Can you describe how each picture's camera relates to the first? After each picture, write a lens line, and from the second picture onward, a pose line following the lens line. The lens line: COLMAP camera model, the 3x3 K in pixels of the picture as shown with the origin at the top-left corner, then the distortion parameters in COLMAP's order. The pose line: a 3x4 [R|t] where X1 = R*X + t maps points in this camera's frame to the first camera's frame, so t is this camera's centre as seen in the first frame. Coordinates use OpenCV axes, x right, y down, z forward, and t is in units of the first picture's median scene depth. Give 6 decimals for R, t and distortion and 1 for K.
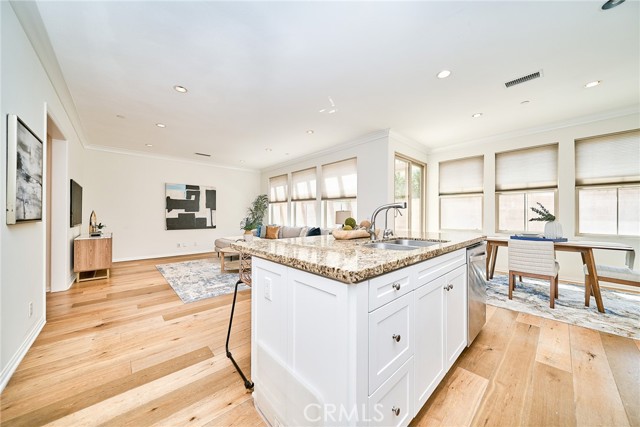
lens RADIAL K [[217.6, 0, 315.7], [0, 217.6, 214.8], [0, 0, 1]] dist [-0.000270, -0.000686]
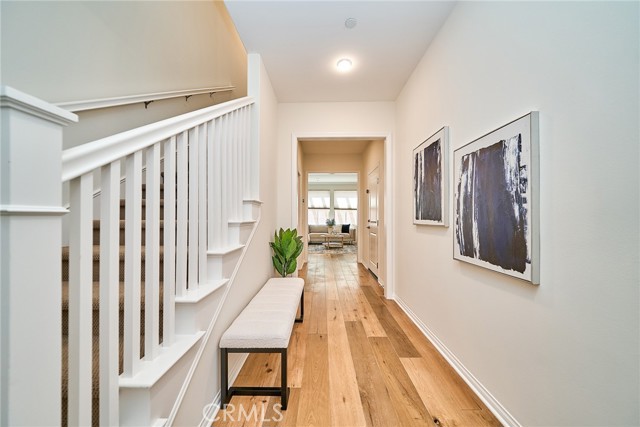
lens RADIAL K [[217.6, 0, 319.1], [0, 217.6, 216.4], [0, 0, 1]] dist [-0.000270, -0.000686]
pose [[0.675131, -0.003081, 0.737692, -1.949972], [0.005596, 0.999984, -0.000945, -0.009948], [-0.737677, 0.004767, 0.675137, -0.197609]]
